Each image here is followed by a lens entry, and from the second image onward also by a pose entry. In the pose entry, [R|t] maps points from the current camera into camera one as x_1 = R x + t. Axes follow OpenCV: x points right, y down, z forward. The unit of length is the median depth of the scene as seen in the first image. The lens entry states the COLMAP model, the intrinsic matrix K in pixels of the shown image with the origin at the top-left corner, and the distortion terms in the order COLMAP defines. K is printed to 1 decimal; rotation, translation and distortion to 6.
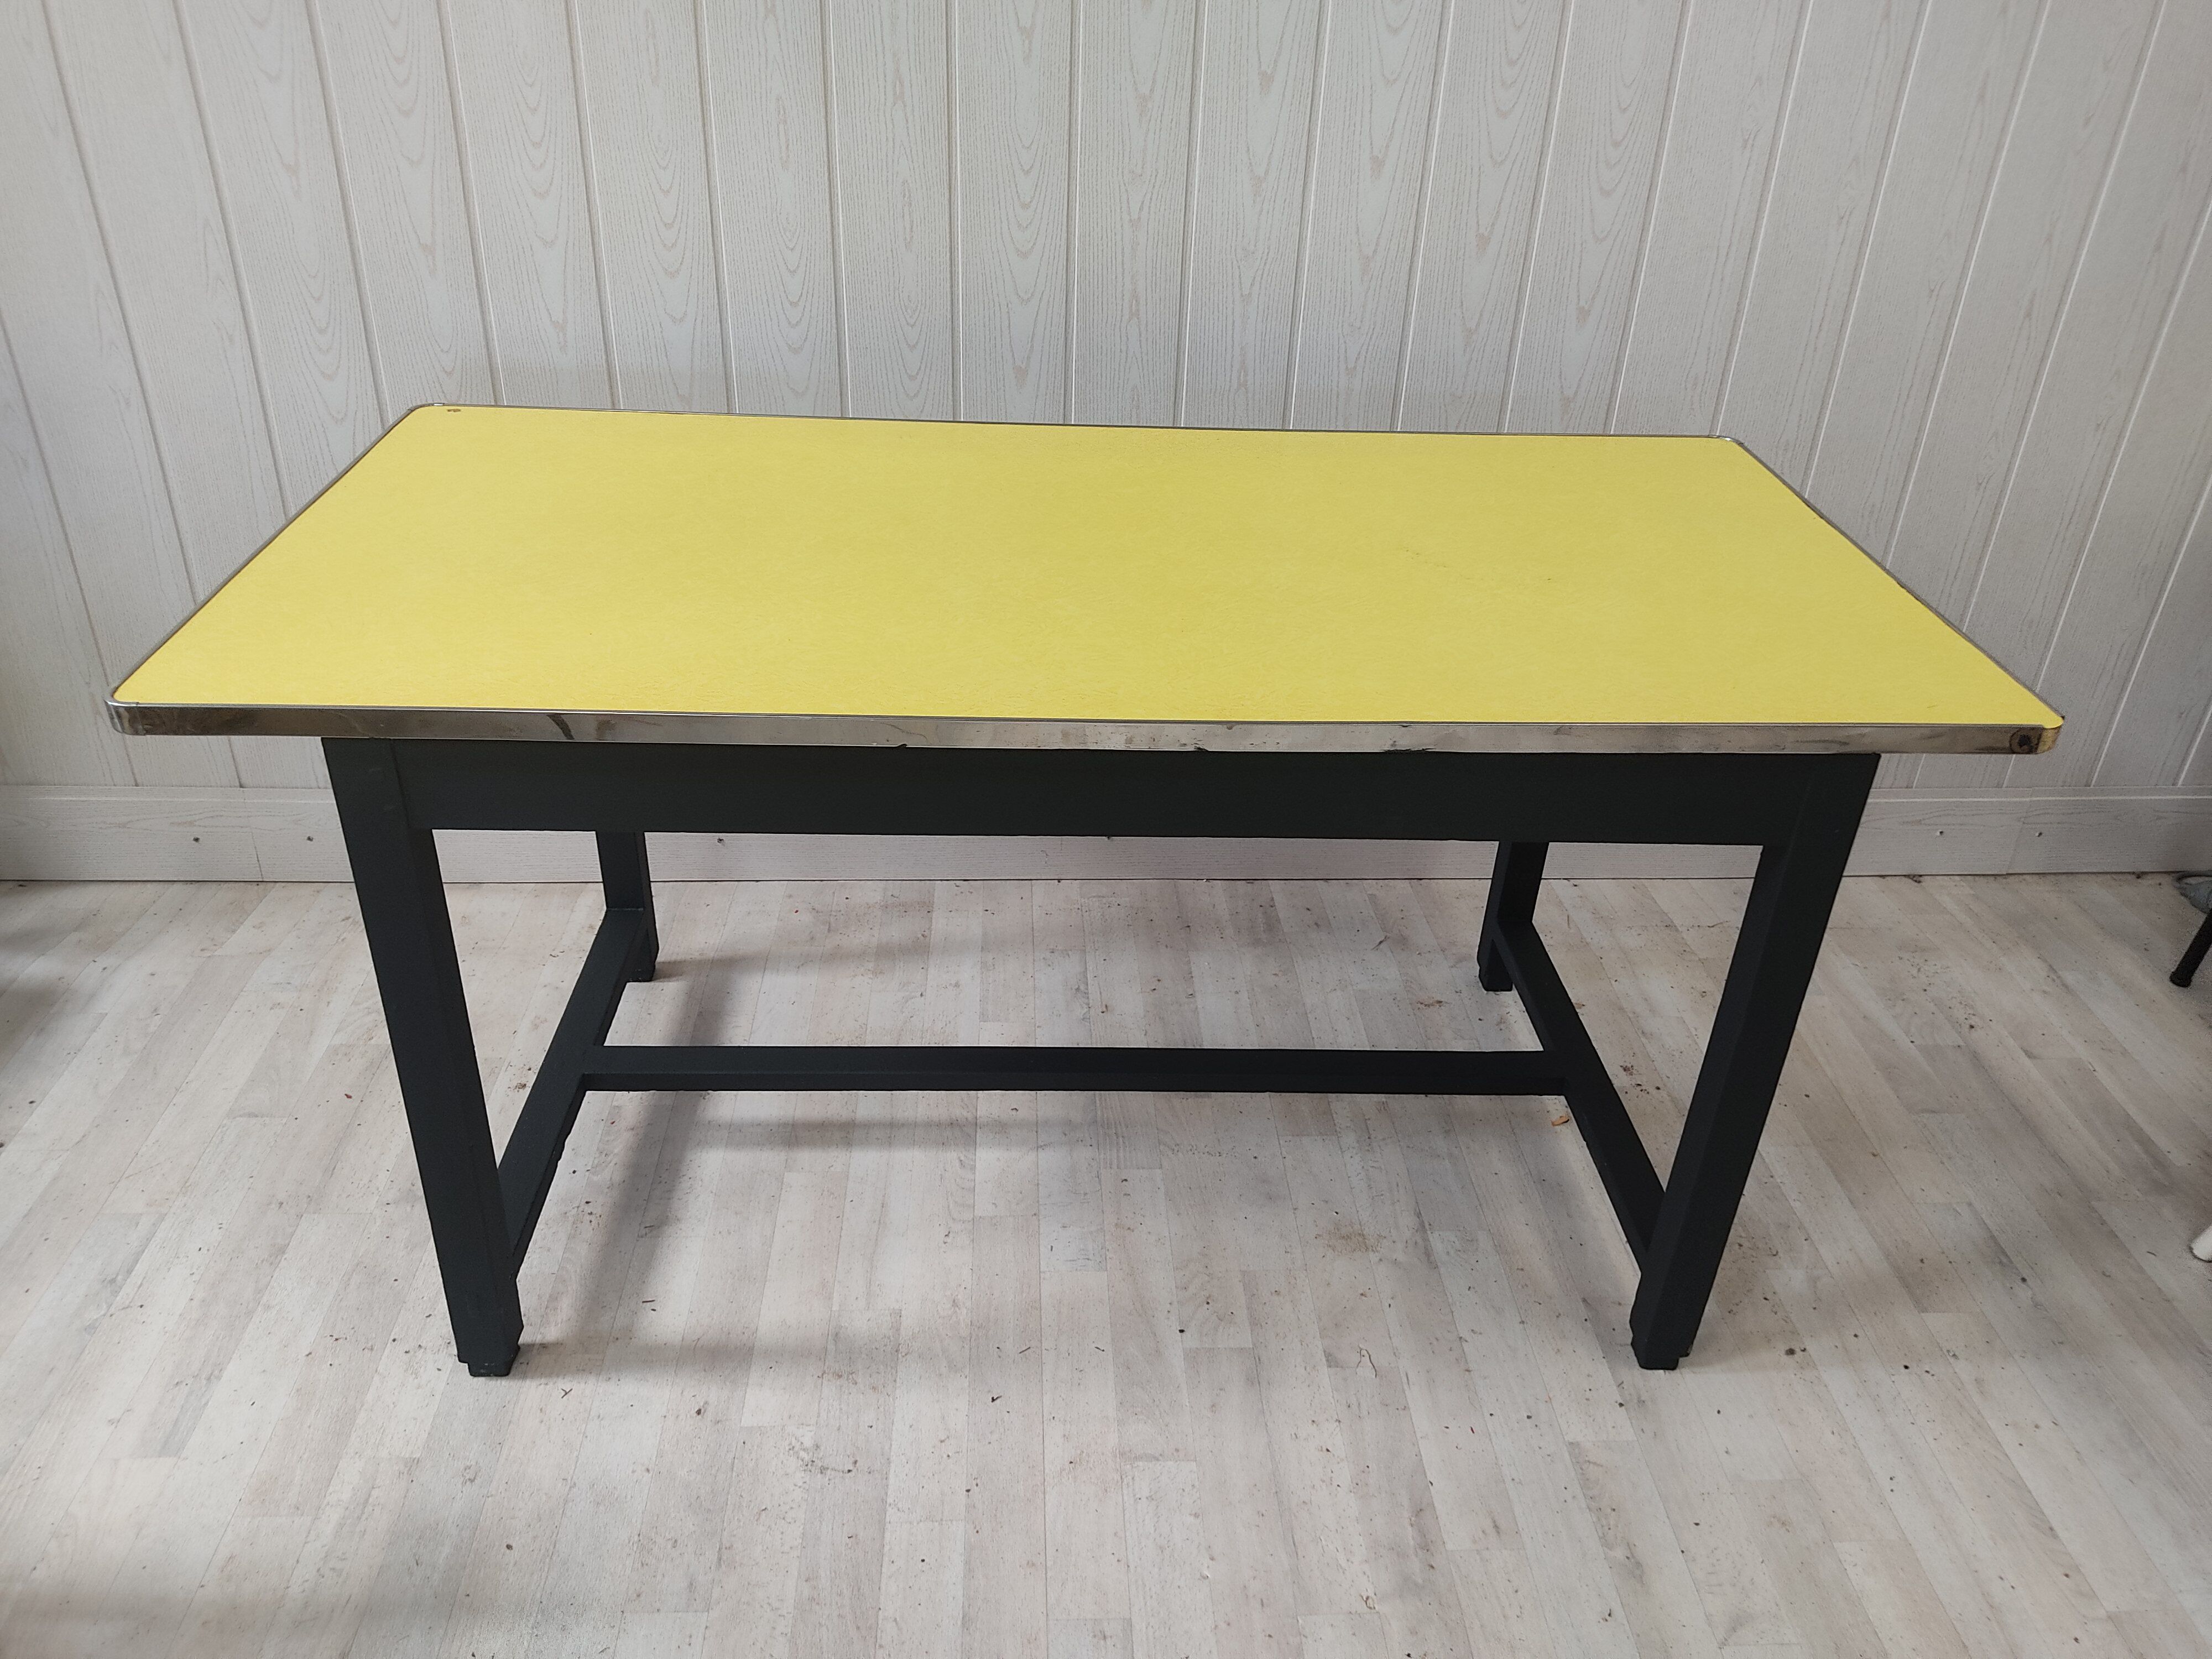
lens RADIAL K [[1659.5, 0, 1118.3], [0, 1659.5, 816.3], [0, 0, 1]] dist [0.124040, -0.226466]
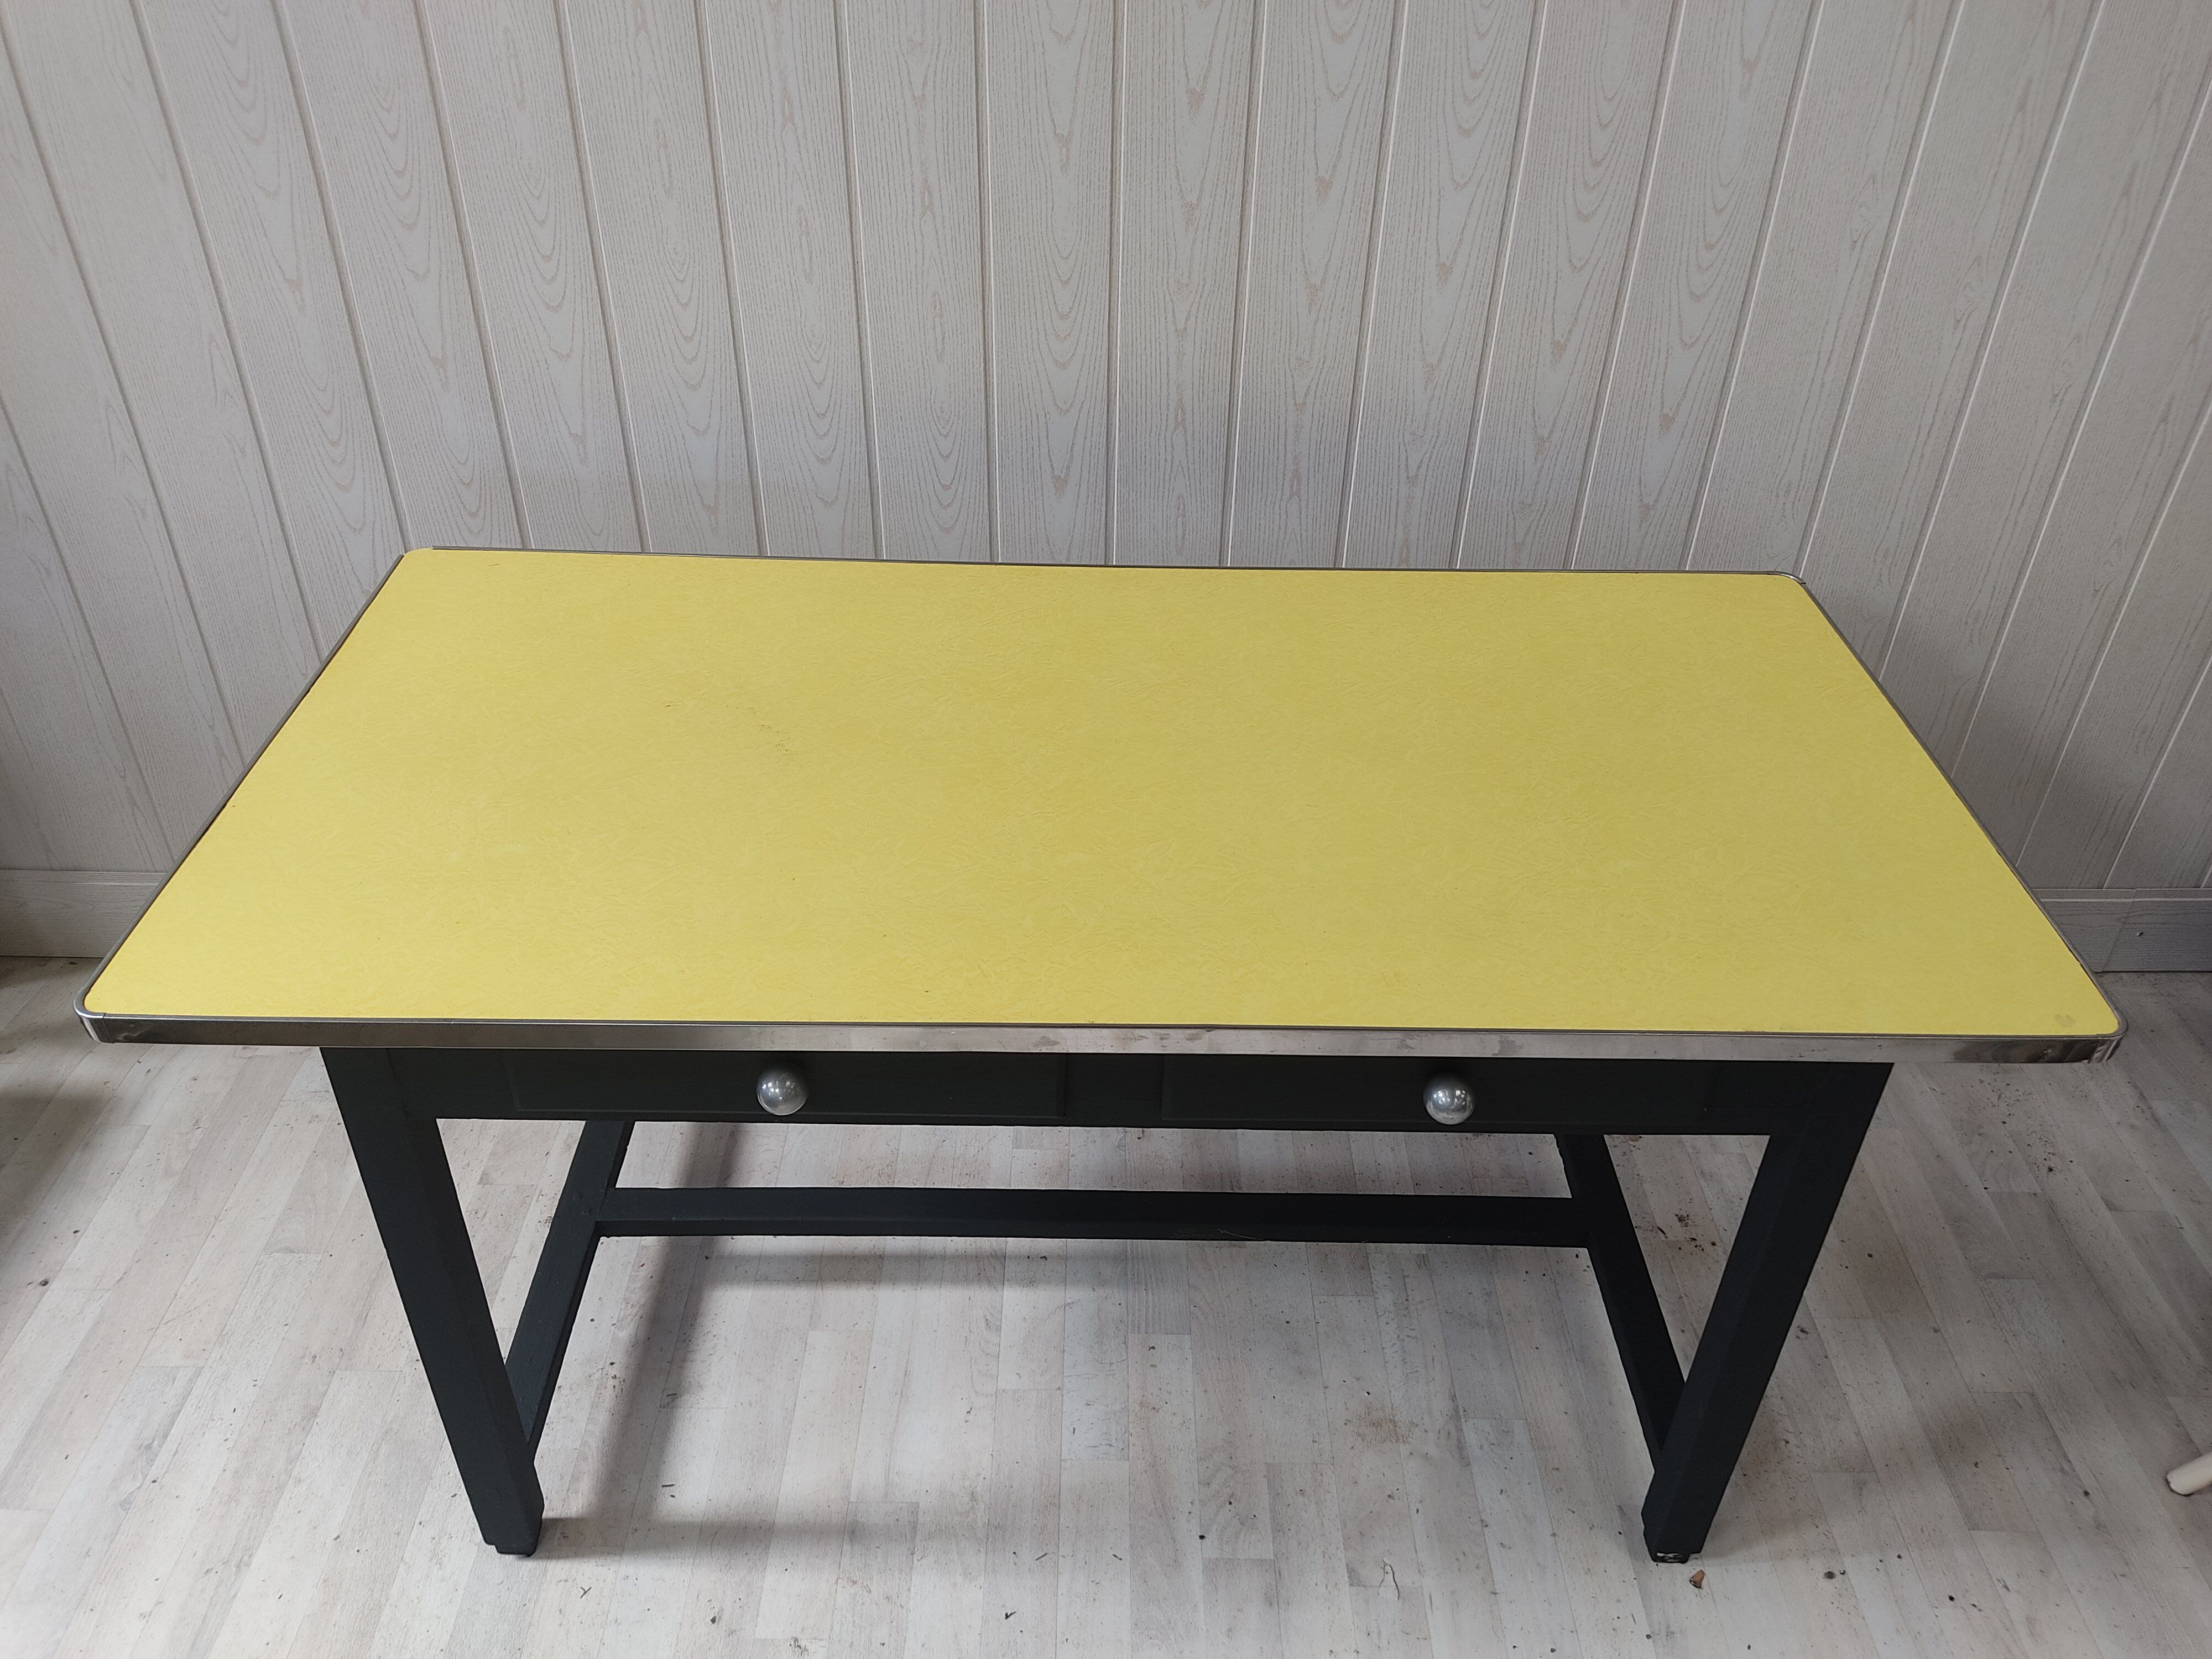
lens RADIAL K [[1659.5, 0, 1118.3], [0, 1659.5, 816.3], [0, 0, 1]] dist [0.124040, -0.226466]
pose [[0.998527, 0.016616, -0.051646, 0.028832], [-0.011739, 0.995565, 0.093339, -0.179150], [0.052968, -0.092595, 0.994294, 0.048738]]
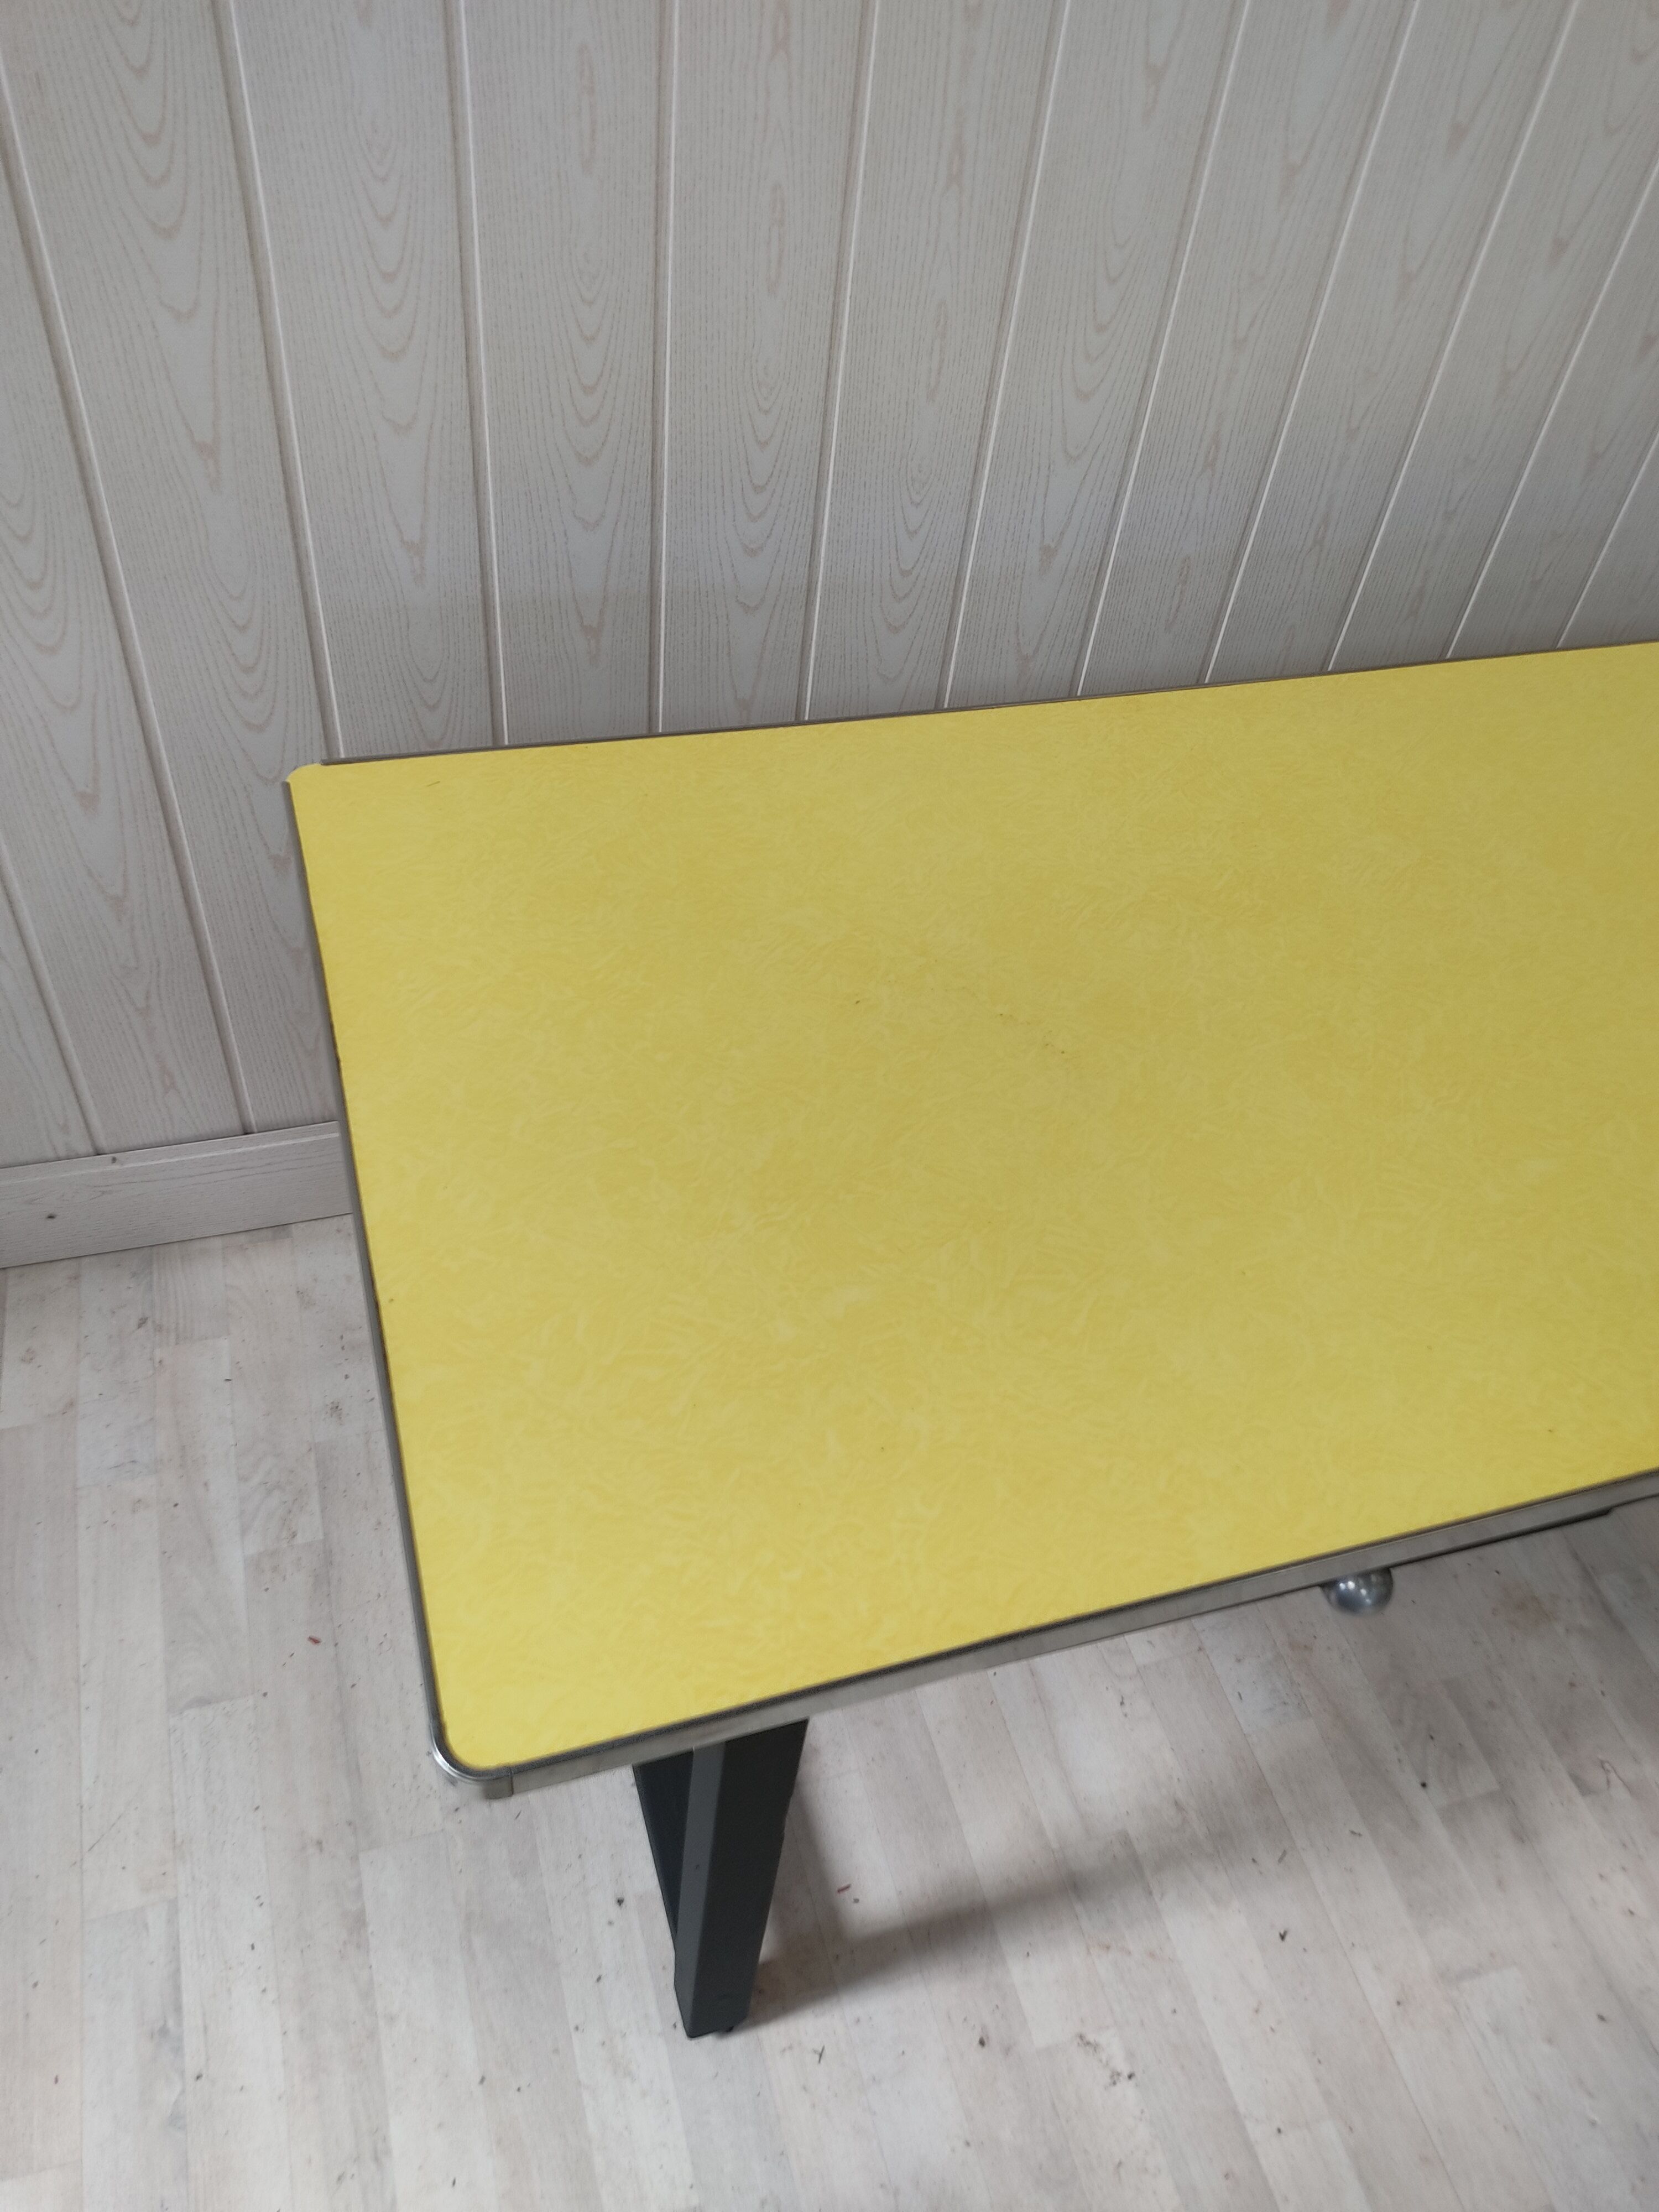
lens RADIAL K [[1652.3, 0, 829.5], [0, 1652.3, 1106.0], [0, 0, 1]] dist [0.109726, -0.183711]
pose [[0.969830, -0.132790, 0.204442, -0.354905], [0.061116, 0.944283, 0.323411, -0.301944], [-0.235997, -0.301159, 0.923909, 0.311554]]
